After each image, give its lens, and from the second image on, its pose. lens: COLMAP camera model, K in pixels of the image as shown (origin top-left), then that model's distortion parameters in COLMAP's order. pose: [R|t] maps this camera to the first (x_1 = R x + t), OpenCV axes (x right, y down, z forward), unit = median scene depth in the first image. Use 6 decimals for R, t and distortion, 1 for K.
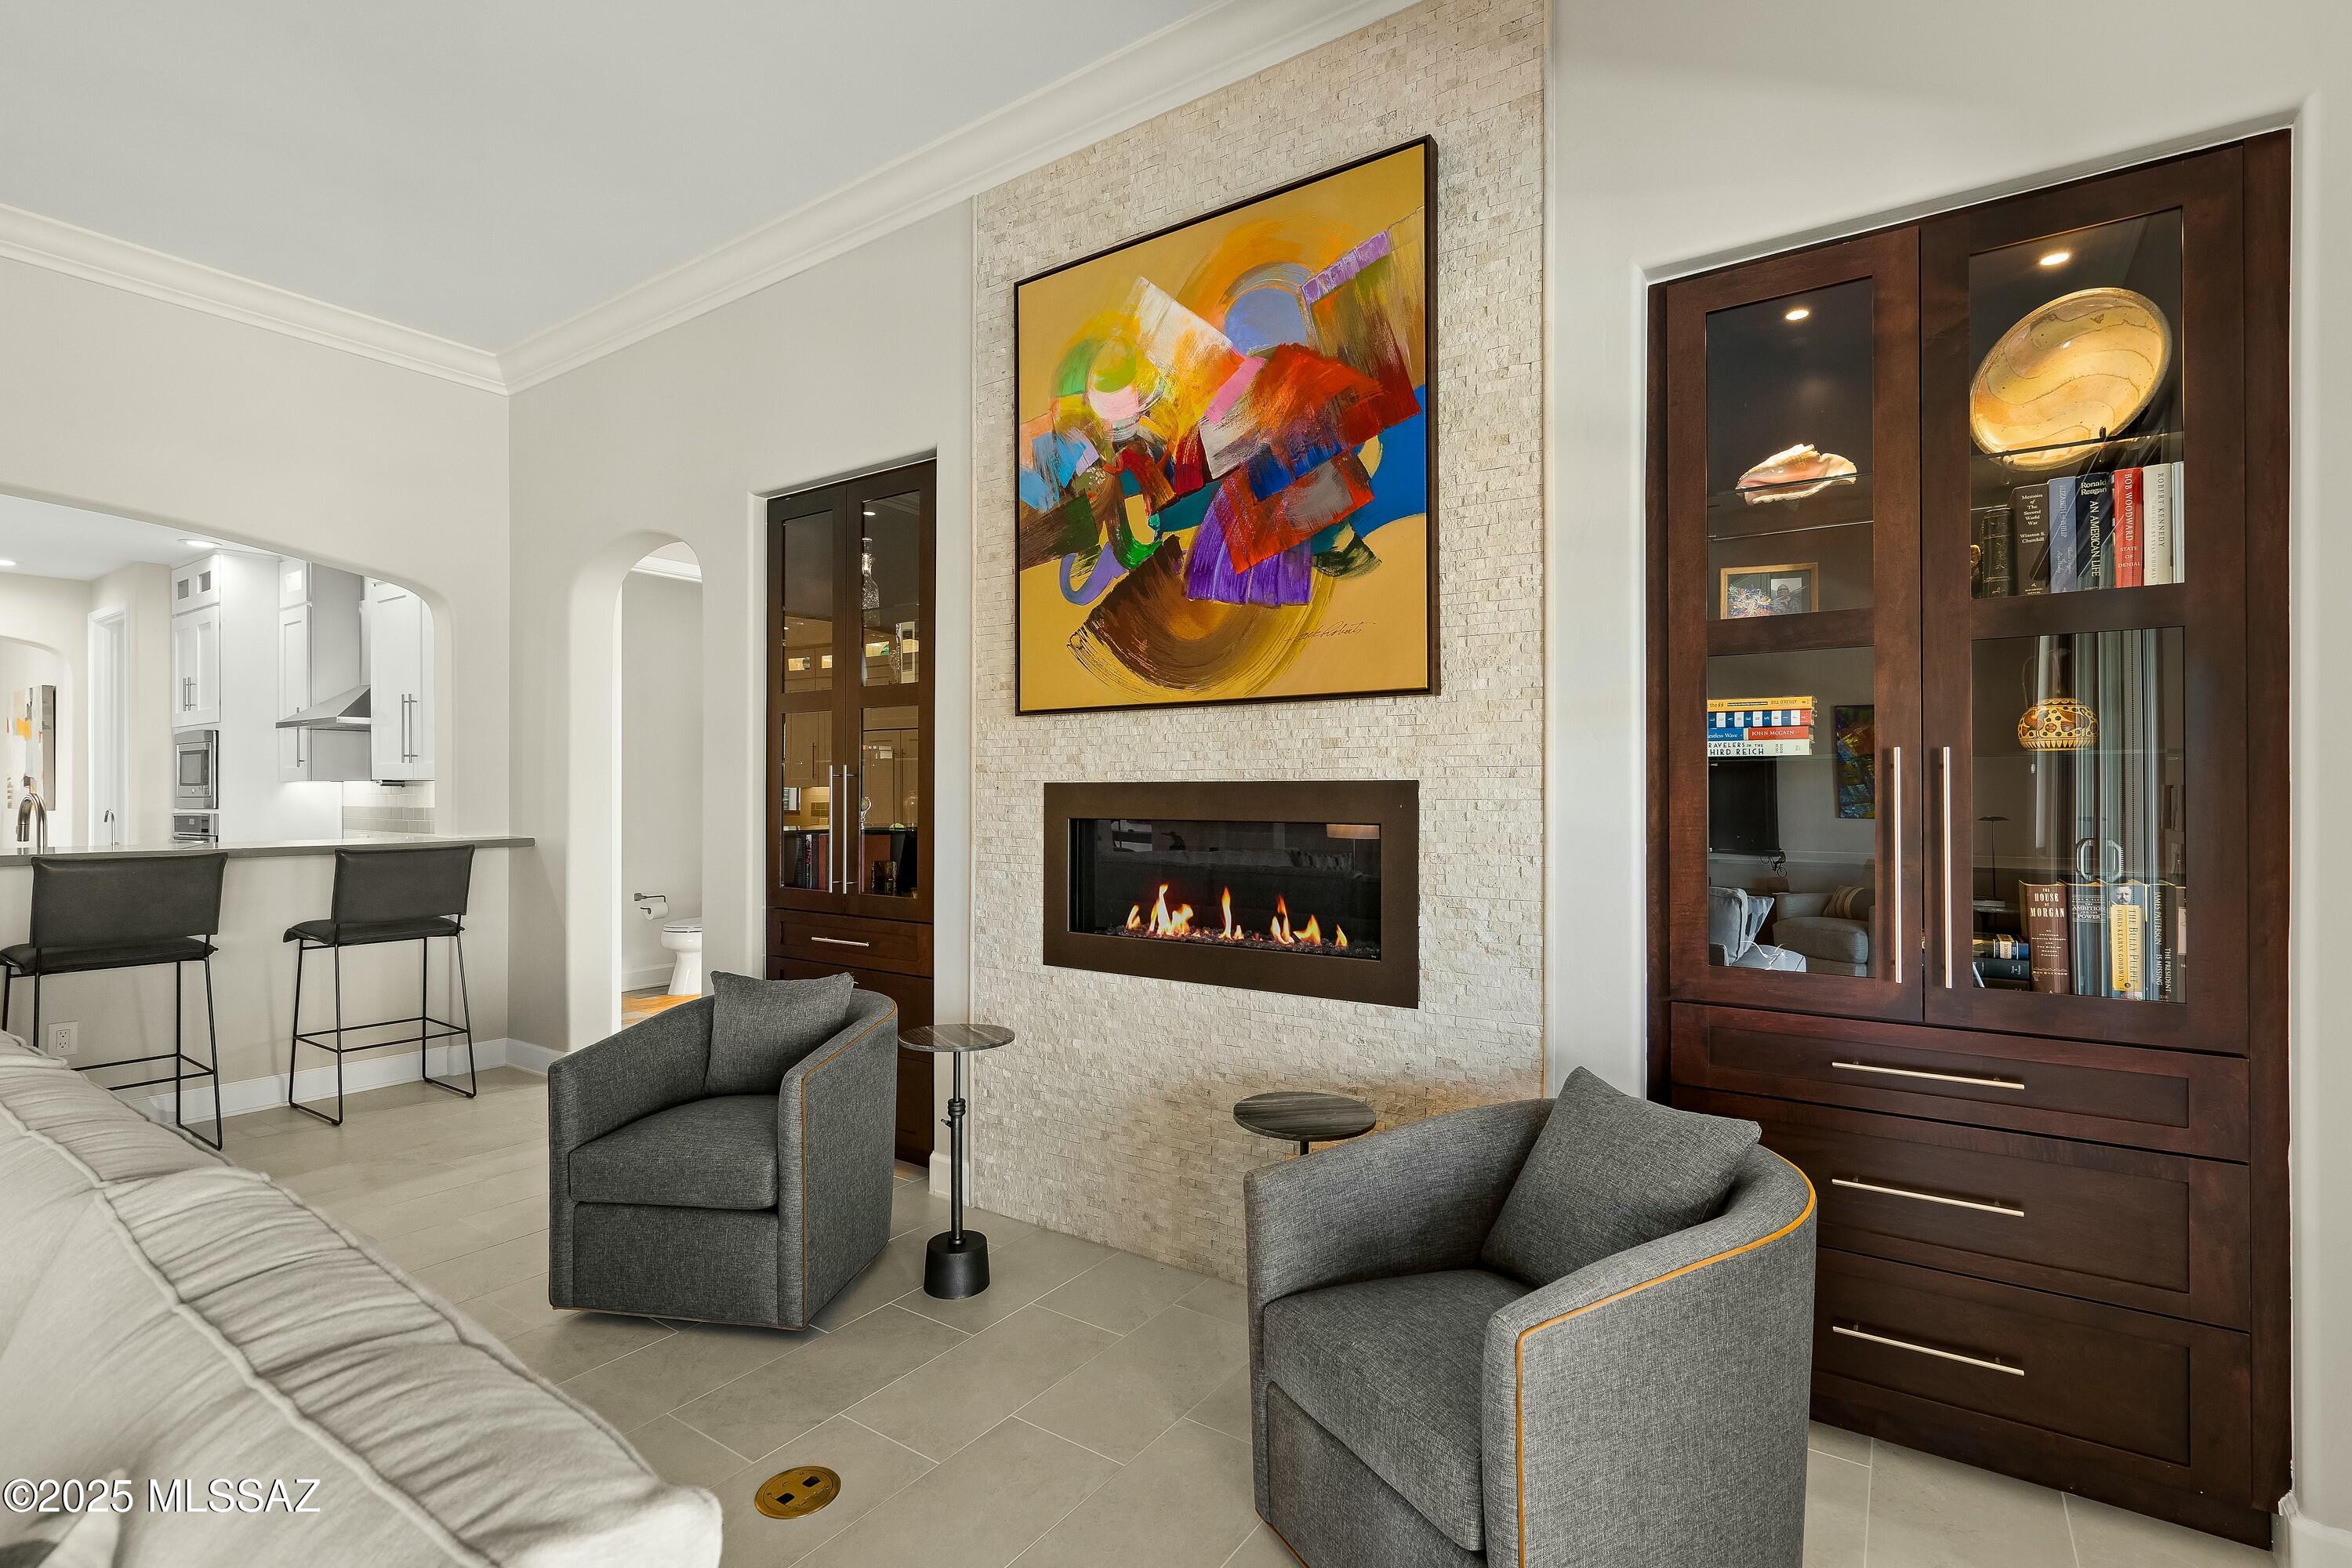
lens RADIAL K [[1086.4, 0, 1164.3], [0, 1086.4, 765.2], [0, 0, 1]] dist [-0.009778, 0.004735]
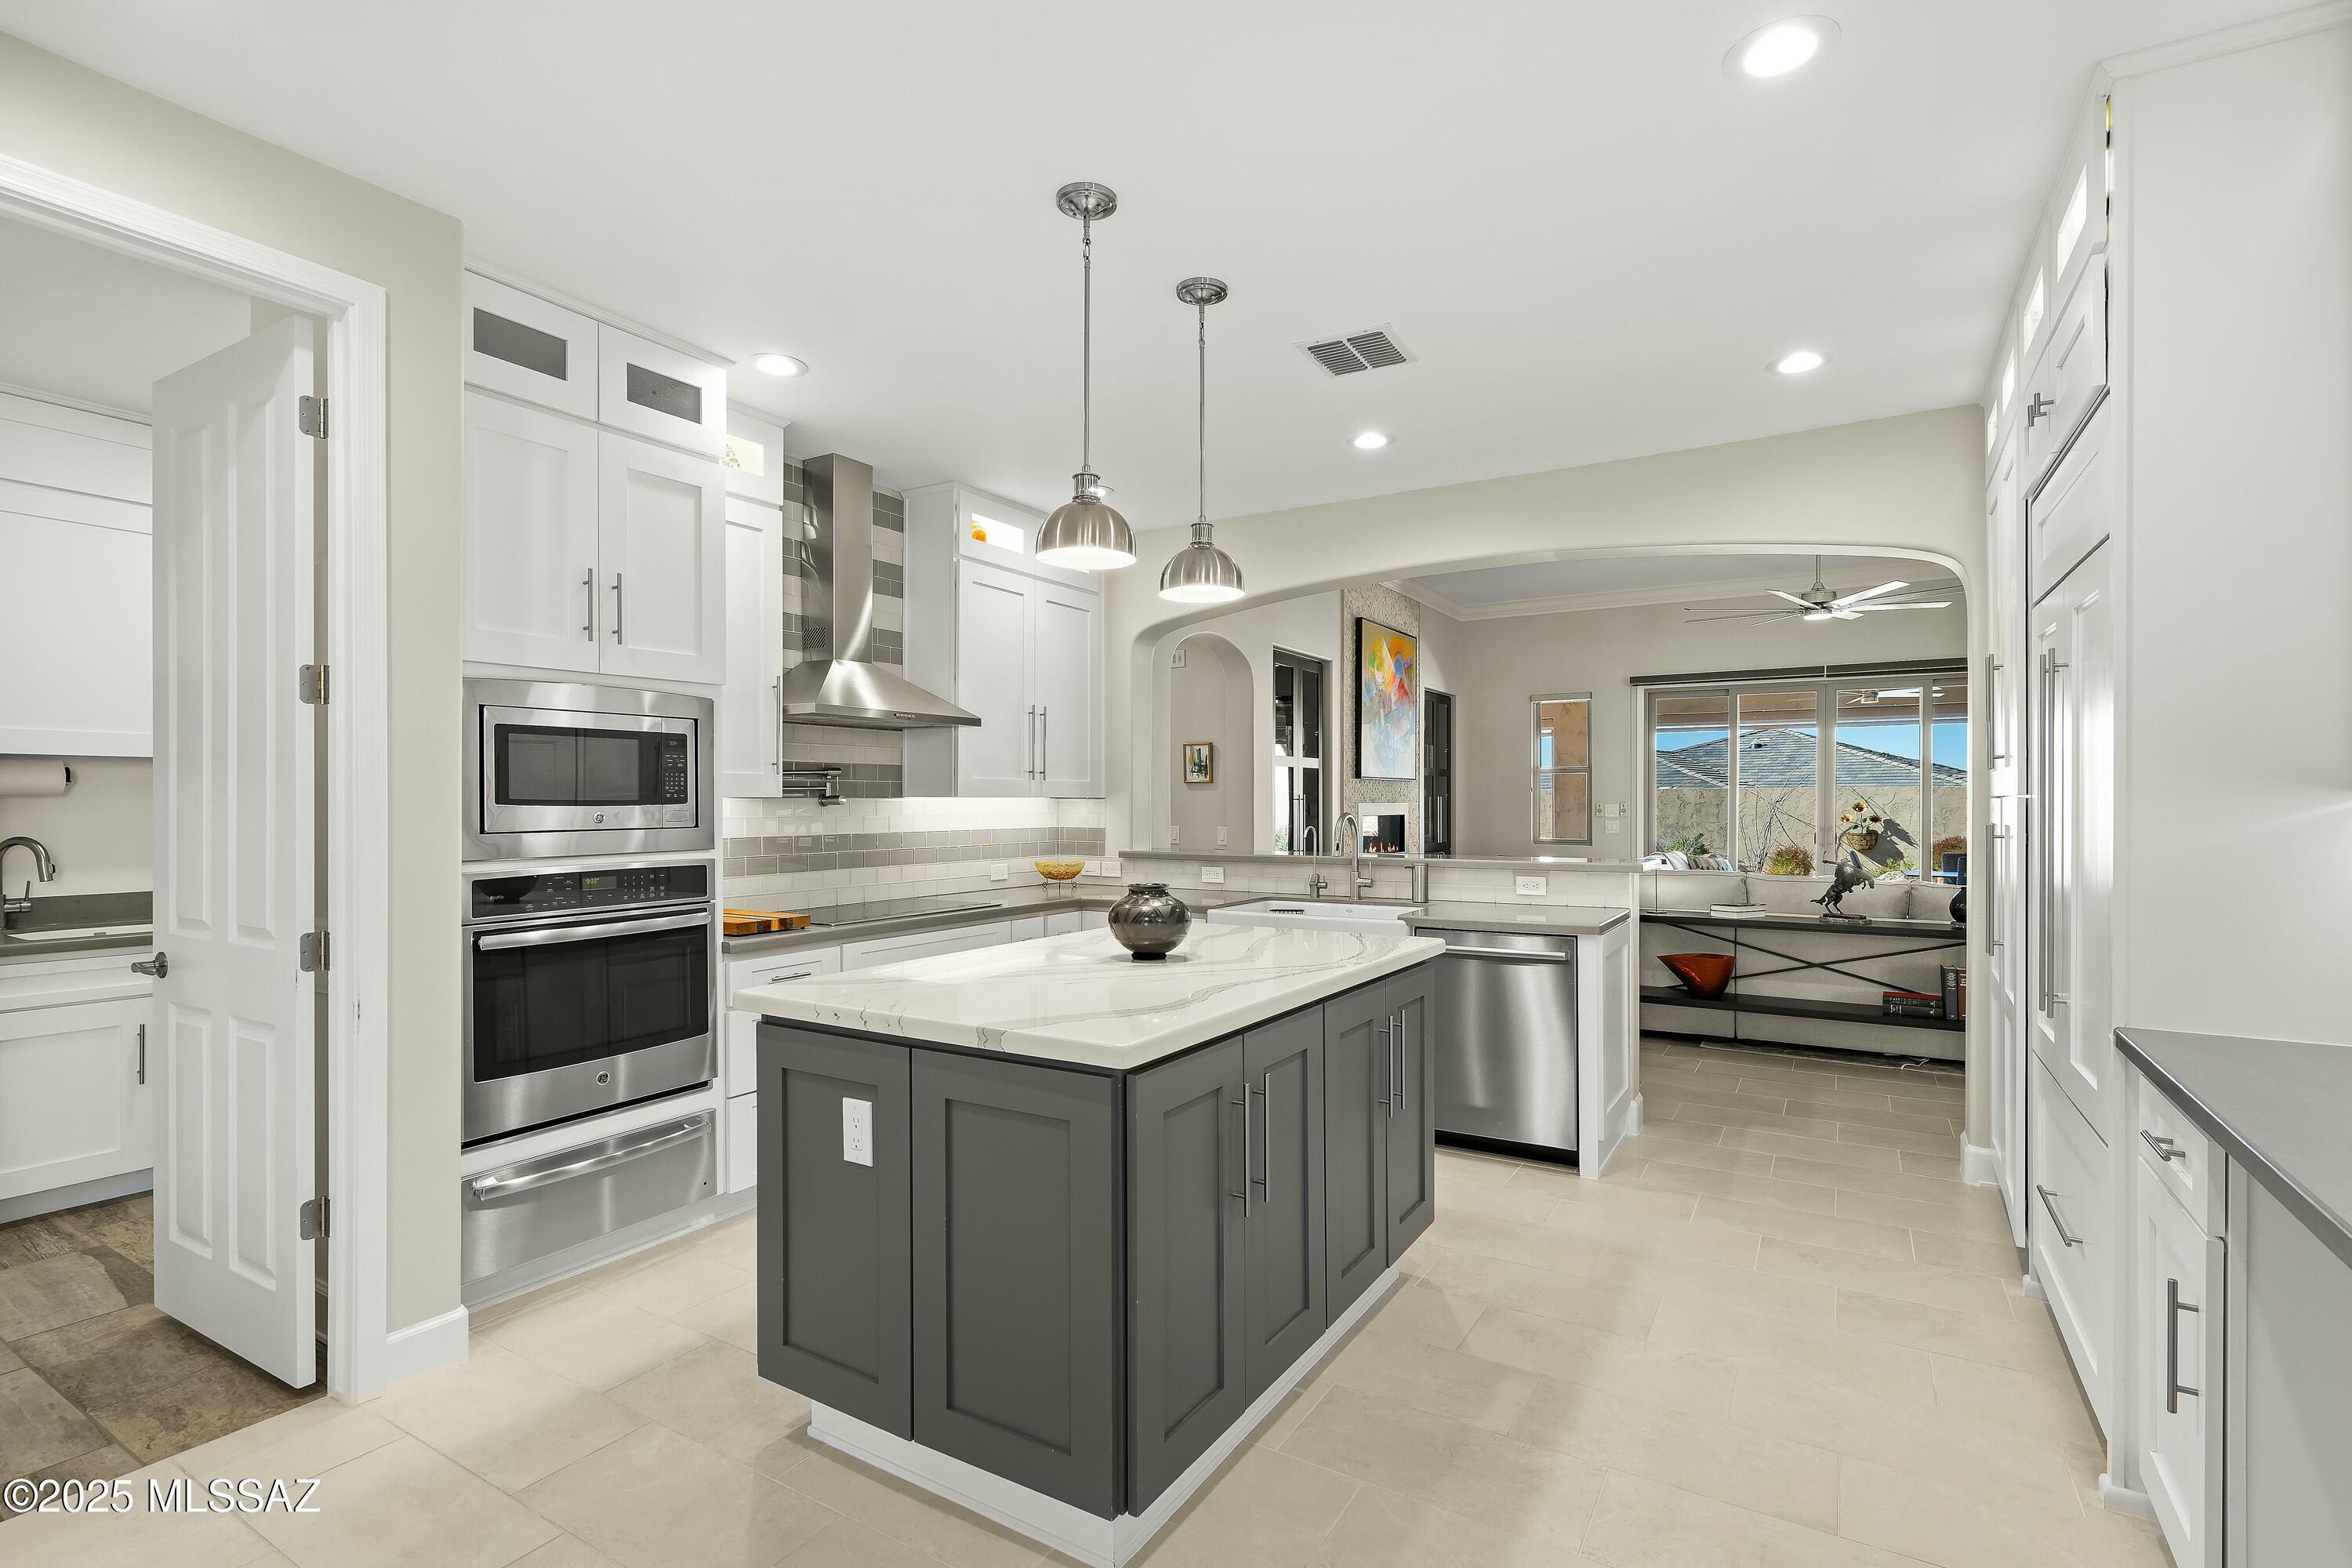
lens RADIAL K [[1086.4, 0, 1178.6], [0, 1086.4, 799.8], [0, 0, 1]] dist [-0.009778, 0.004735]
pose [[-0.054210, 0.001205, 0.998529, -2.130713], [-0.020720, 0.999783, -0.002331, 0.019342], [-0.998315, -0.020816, -0.054173, 1.202881]]
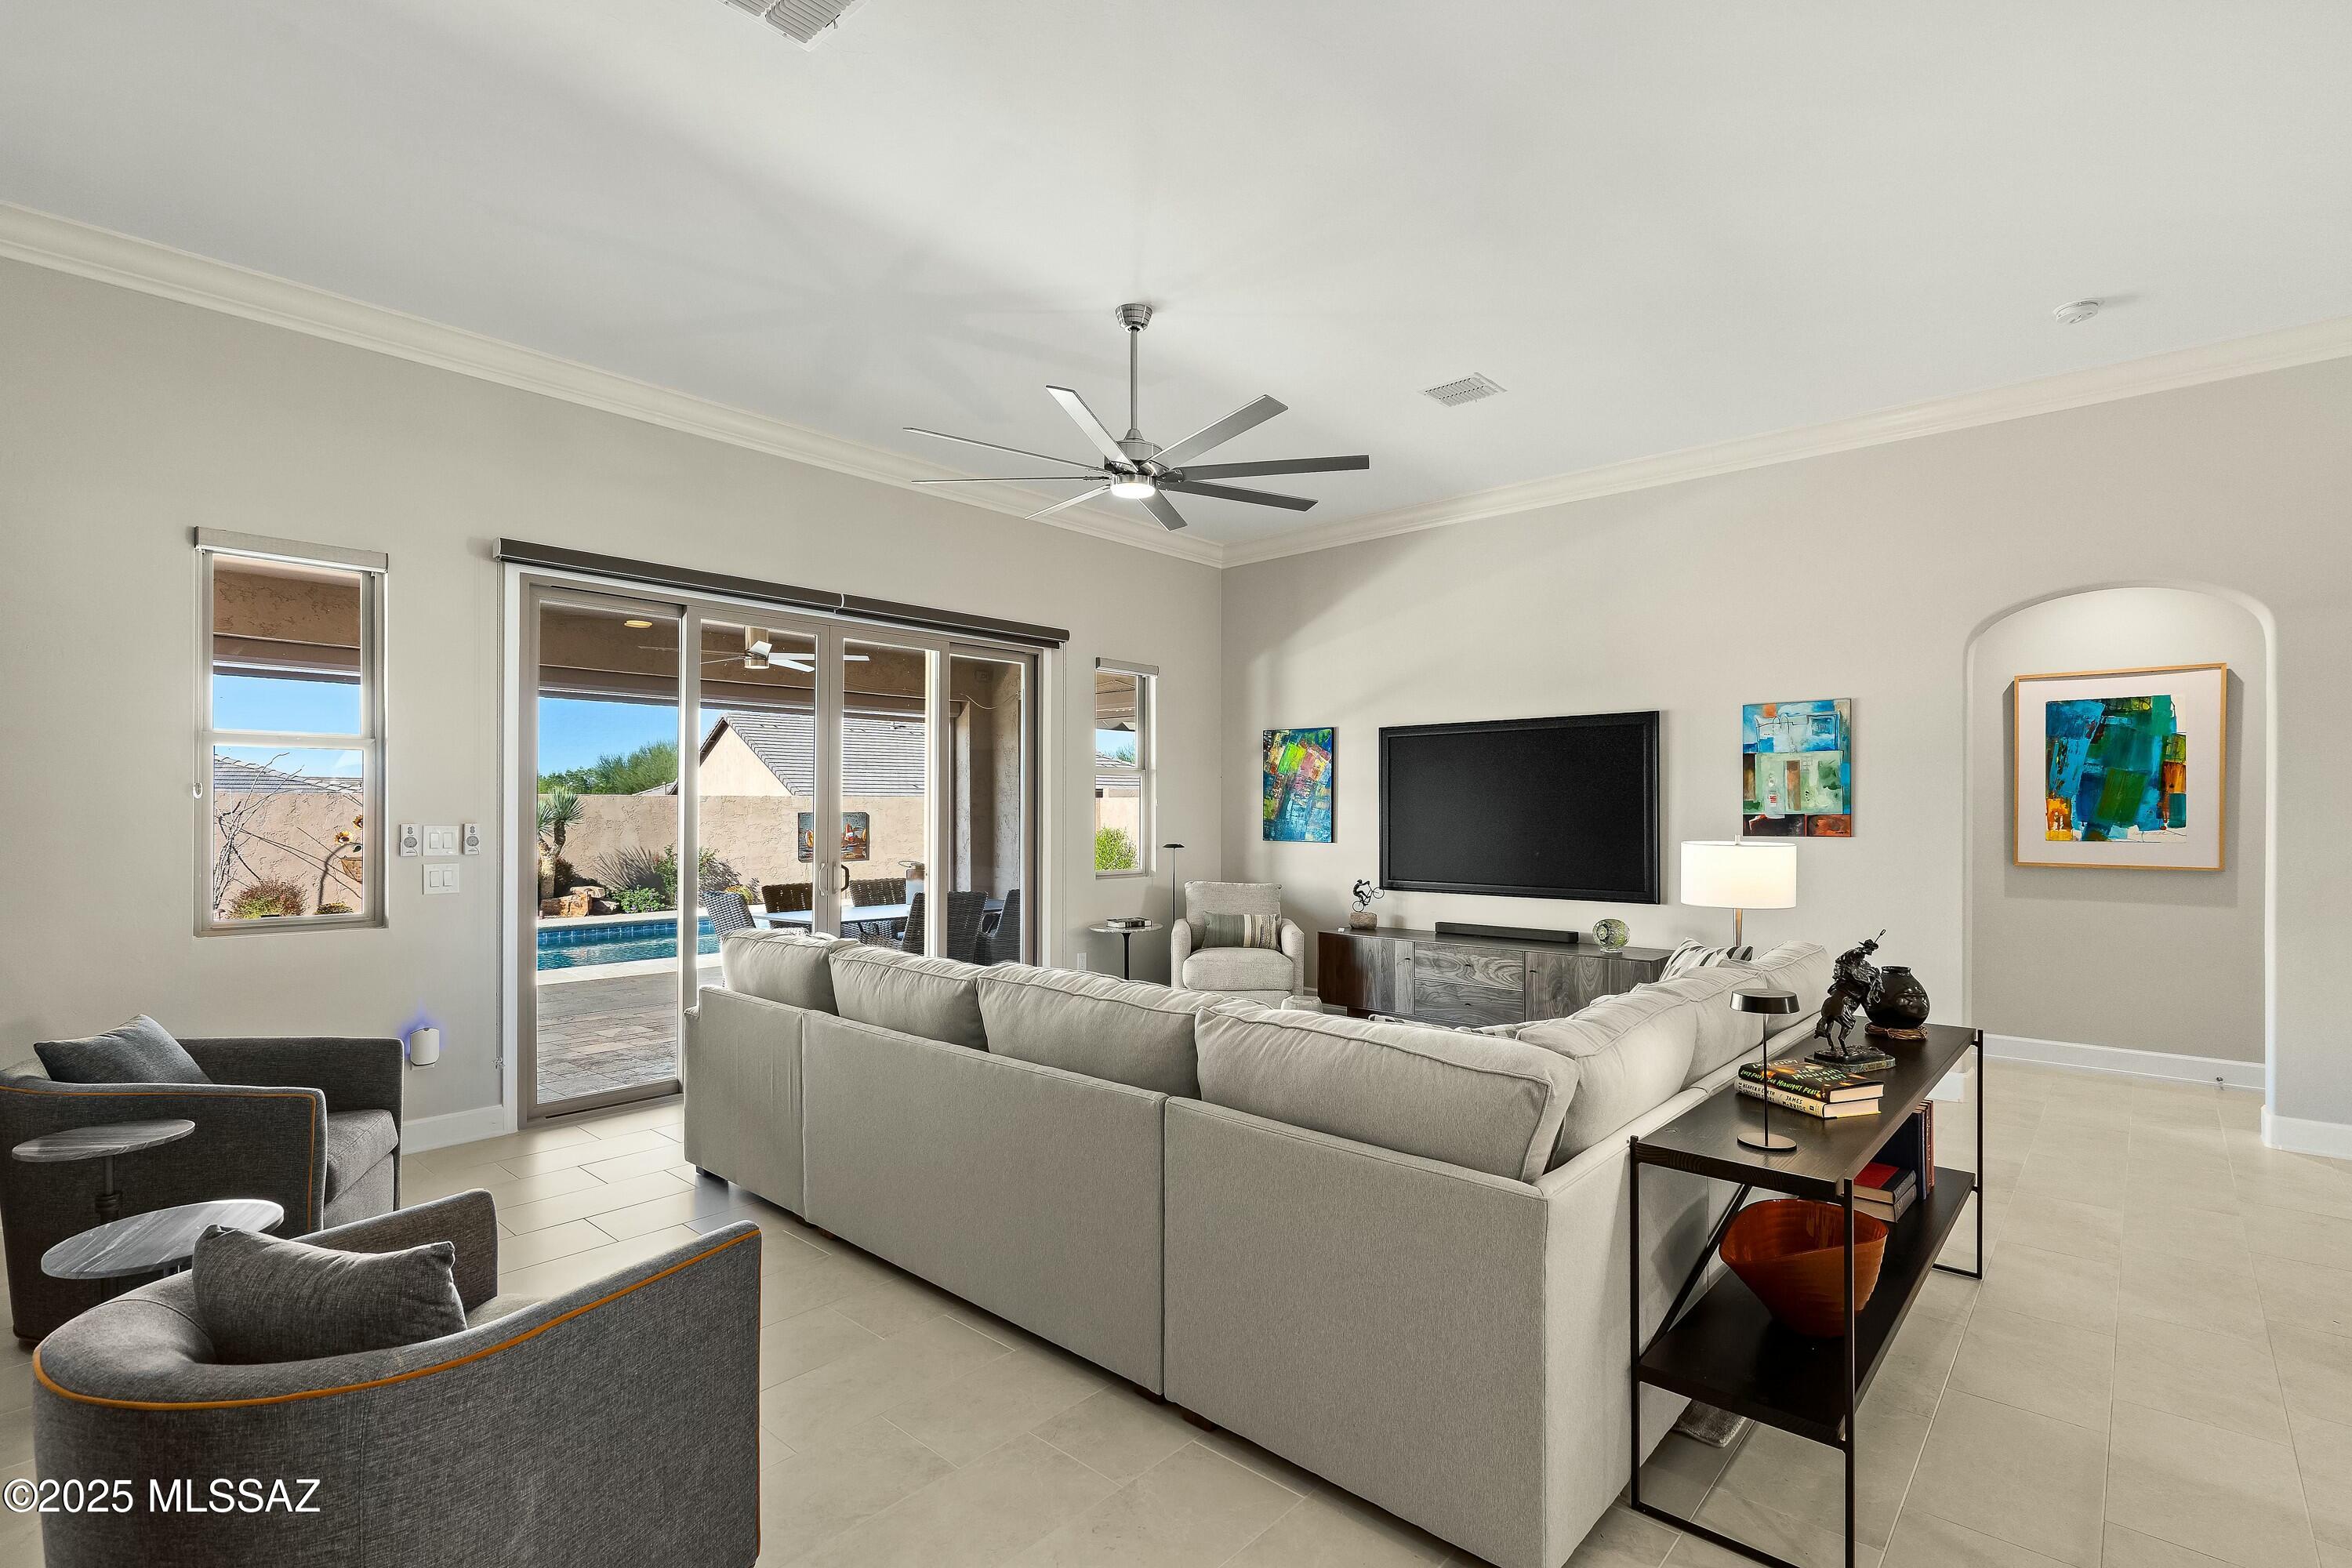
lens RADIAL K [[1086.4, 0, 1162.5], [0, 1086.4, 797.1], [0, 0, 1]] dist [-0.009778, 0.004735]
pose [[-0.990566, -0.000346, 0.137036, -0.580745], [-0.004918, 0.999442, -0.033026, 0.006294], [-0.136948, -0.033388, -0.990015, 1.036994]]
